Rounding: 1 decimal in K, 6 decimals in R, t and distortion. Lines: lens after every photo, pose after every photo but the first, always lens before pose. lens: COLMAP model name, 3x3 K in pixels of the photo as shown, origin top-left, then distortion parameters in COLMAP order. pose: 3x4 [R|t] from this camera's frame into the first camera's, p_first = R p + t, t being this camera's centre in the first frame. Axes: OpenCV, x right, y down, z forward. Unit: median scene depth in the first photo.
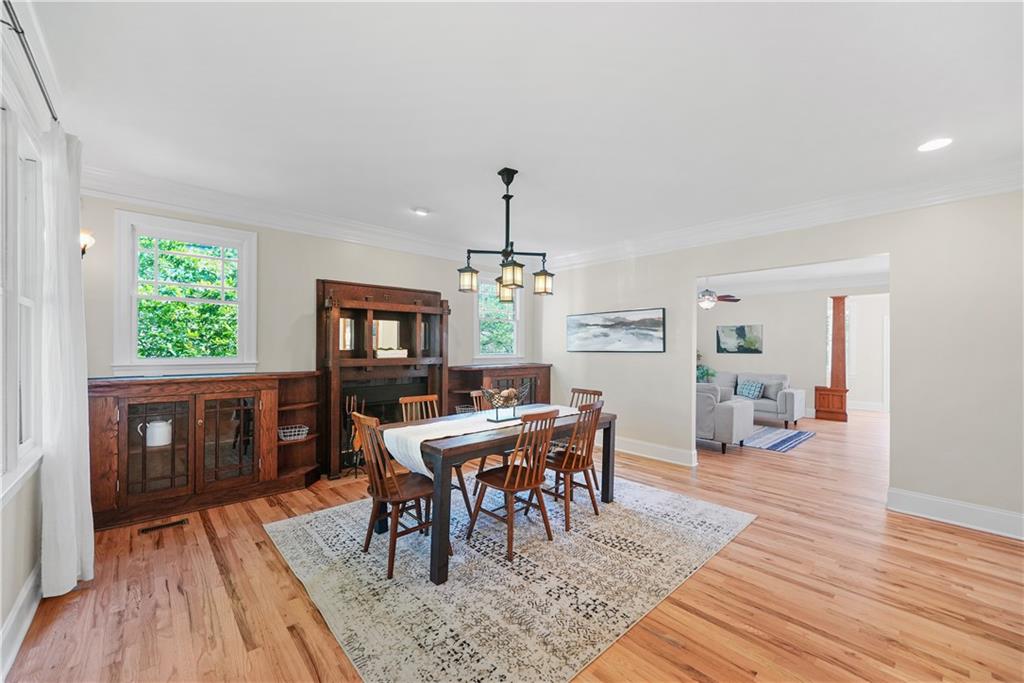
lens RADIAL K [[405.9, 0, 516.6], [0, 405.9, 348.7], [0, 0, 1]] dist [-0.003751, -0.000222]
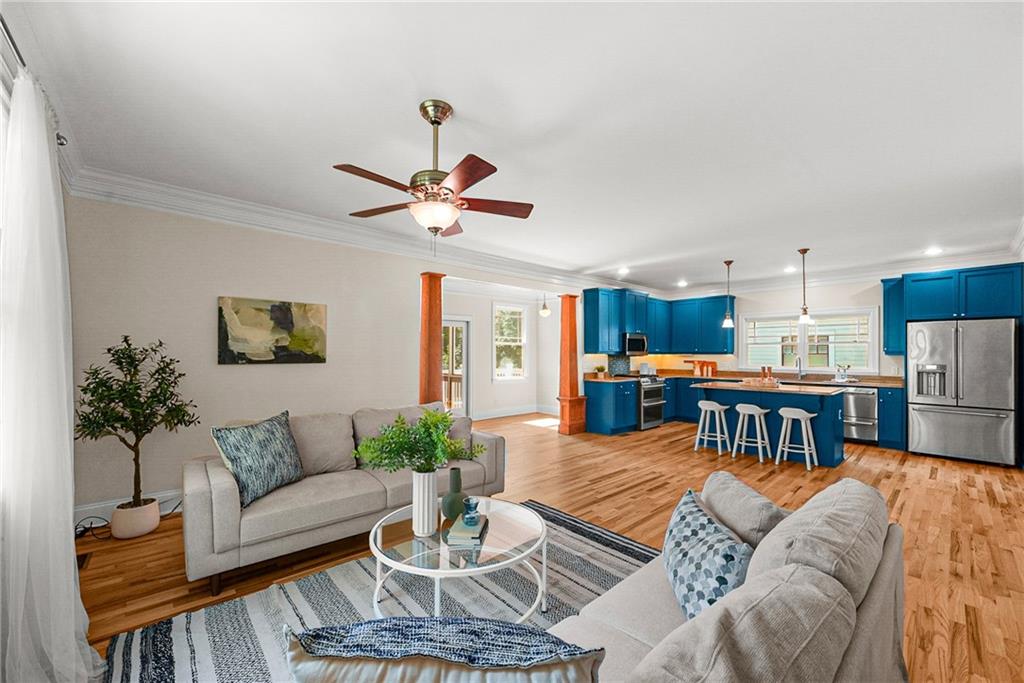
lens RADIAL K [[405.9, 0, 513.5], [0, 405.9, 349.1], [0, 0, 1]] dist [-0.003751, -0.000222]
pose [[0.562850, 0.000574, 0.826559, 0.328578], [0.002975, 0.999992, -0.002721, -0.002658], [-0.826554, 0.003991, 0.562844, 0.538905]]
